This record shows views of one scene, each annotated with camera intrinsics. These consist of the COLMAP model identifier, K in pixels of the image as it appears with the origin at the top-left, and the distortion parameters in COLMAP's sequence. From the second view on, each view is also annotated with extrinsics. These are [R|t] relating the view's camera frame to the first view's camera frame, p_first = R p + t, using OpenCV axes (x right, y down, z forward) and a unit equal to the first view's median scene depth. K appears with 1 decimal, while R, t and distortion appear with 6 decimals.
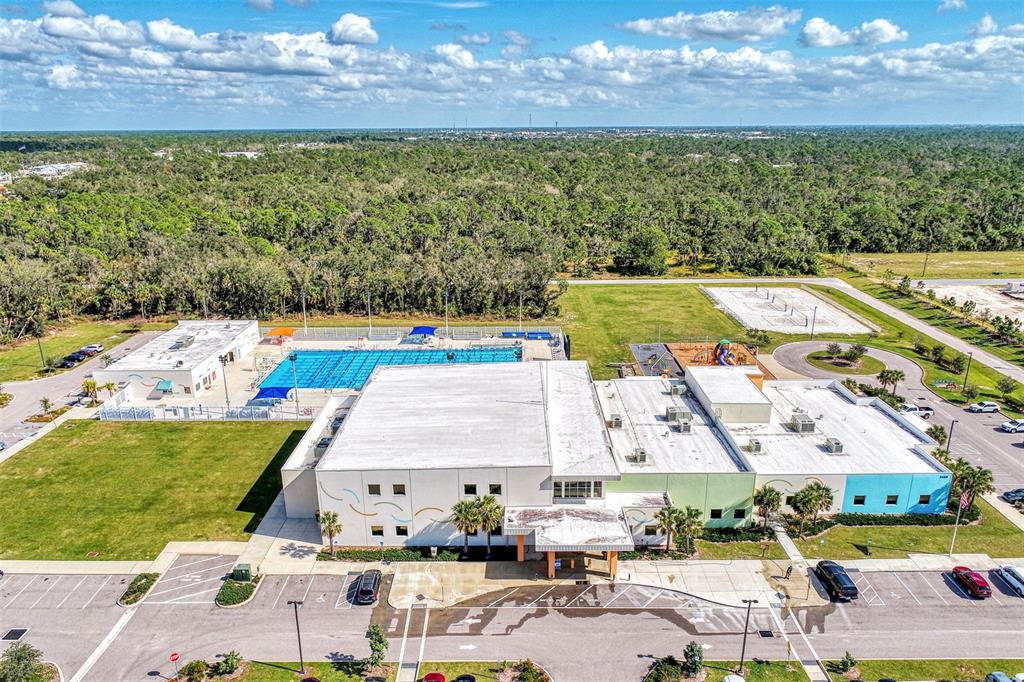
lens RADIAL K [[688.3, 0, 512.0], [0, 688.3, 341.0], [0, 0, 1]] dist [-0.007637, 0.000117]
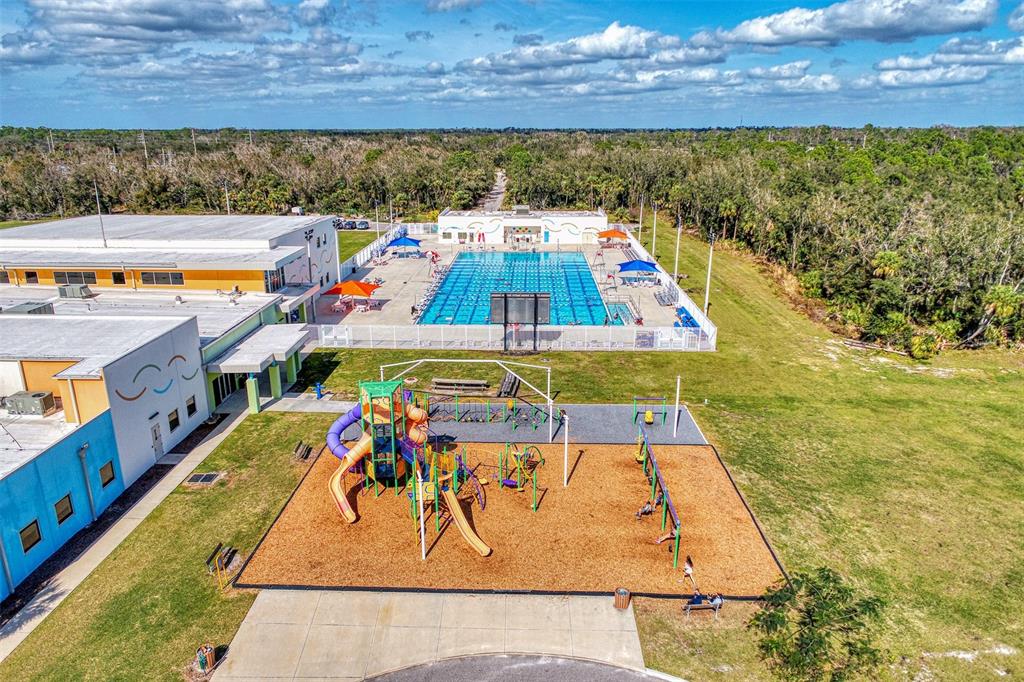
lens RADIAL K [[688.3, 0, 512.0], [0, 688.3, 341.0], [0, 0, 1]] dist [-0.007637, 0.000117]
pose [[-0.025207, 0.300101, -0.953574, 0.391946], [-0.293031, 0.909760, 0.294058, -0.082764], [0.955771, 0.286839, 0.065007, 0.666308]]
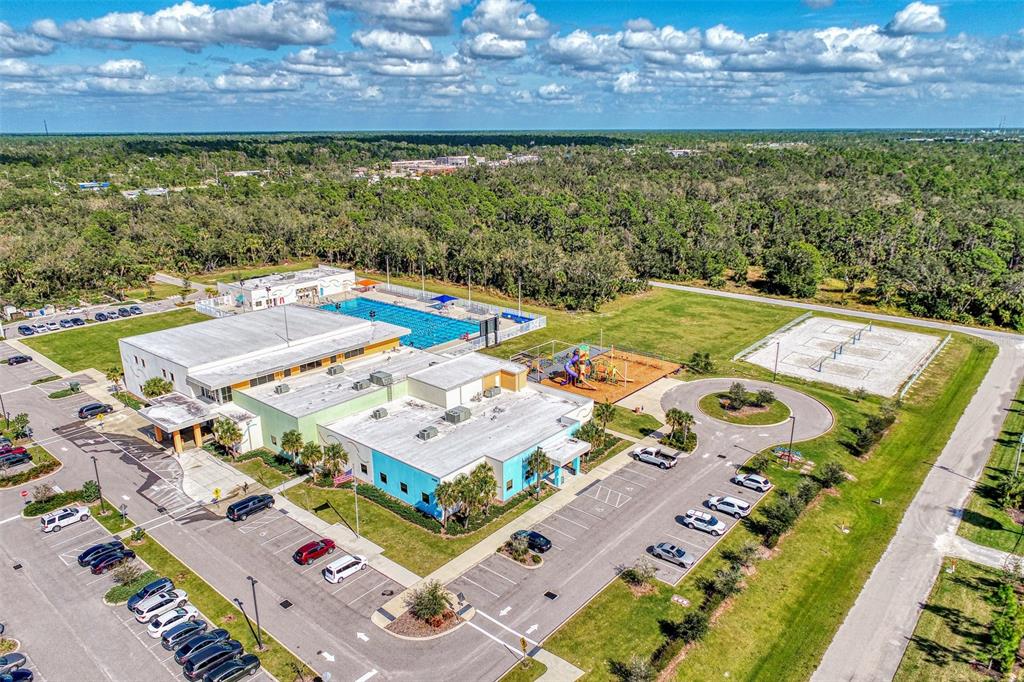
lens RADIAL K [[688.3, 0, 512.0], [0, 688.3, 341.0], [0, 0, 1]] dist [-0.007637, 0.000117]
pose [[0.764222, 0.191043, -0.616009, 0.536049], [-0.190646, 0.979355, 0.067212, -0.035188], [0.616132, 0.066075, 0.784867, 0.117385]]
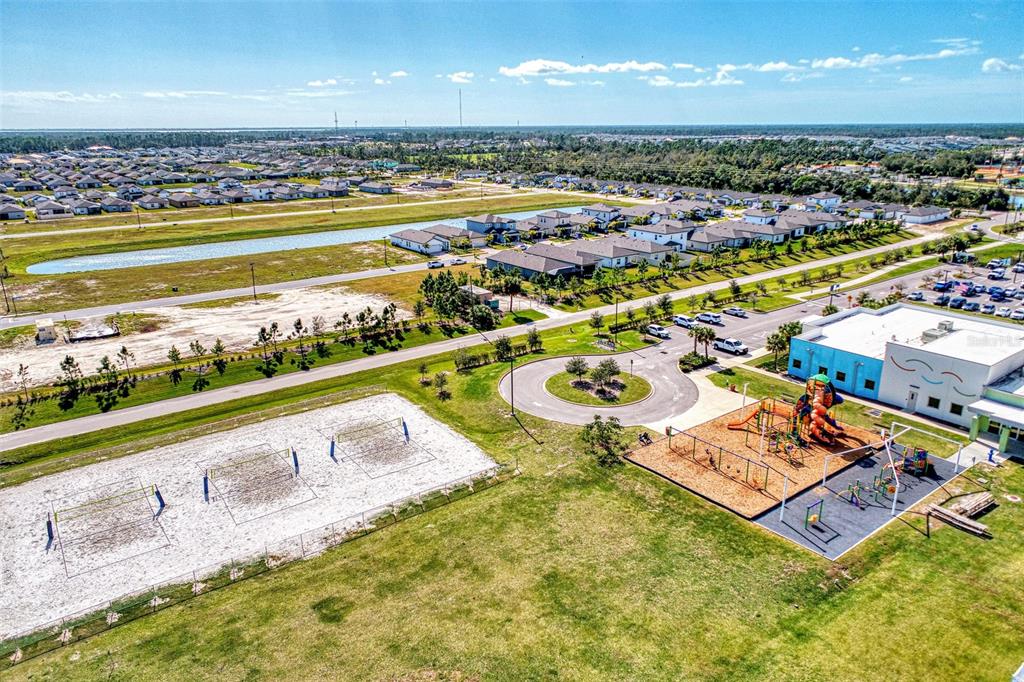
lens RADIAL K [[688.3, 0, 512.0], [0, 688.3, 341.0], [0, 0, 1]] dist [-0.007637, 0.000117]
pose [[-0.602642, -0.226551, 0.765178, 0.010507], [0.248783, 0.857732, 0.449892, -0.239605], [-0.758241, 0.461487, -0.460543, 0.952781]]
